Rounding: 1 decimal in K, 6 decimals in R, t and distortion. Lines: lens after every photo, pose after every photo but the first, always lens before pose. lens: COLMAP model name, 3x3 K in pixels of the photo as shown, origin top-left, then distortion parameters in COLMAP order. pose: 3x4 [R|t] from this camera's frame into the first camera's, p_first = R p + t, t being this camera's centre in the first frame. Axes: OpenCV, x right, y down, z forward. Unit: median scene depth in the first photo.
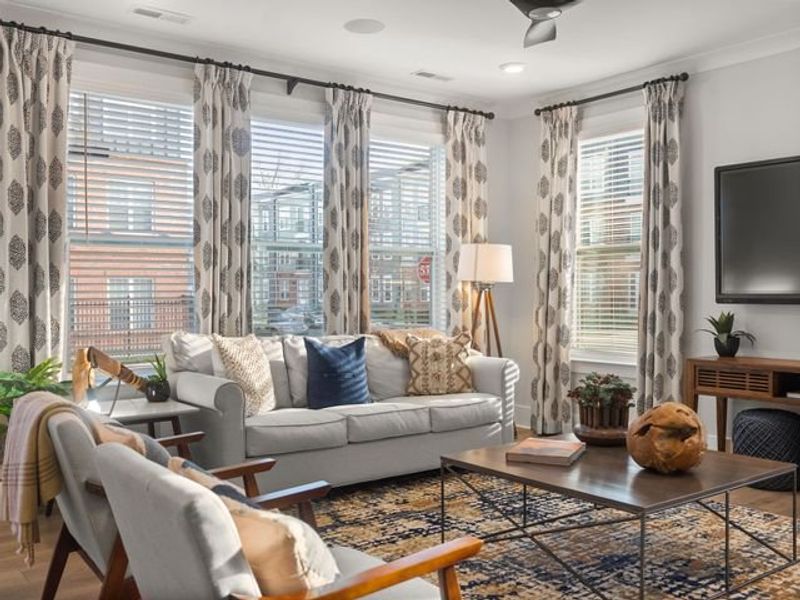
lens RADIAL K [[757.4, 0, 400.8], [0, 757.4, 299.0], [0, 0, 1]] dist [-0.013747, 0.000000]
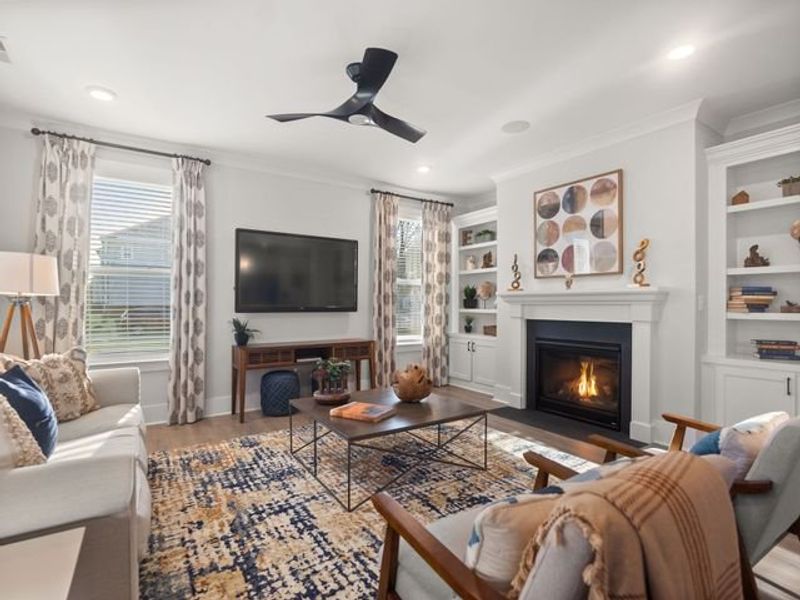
lens RADIAL K [[401.8, 0, 402.0], [0, 401.8, 301.9], [0, 0, 1]] dist [-0.010134, 0.000163]
pose [[0.074984, 0.005304, 0.997171, -0.534376], [0.003763, 0.999977, -0.005602, -0.014317], [-0.997178, 0.004173, 0.074962, 0.759807]]
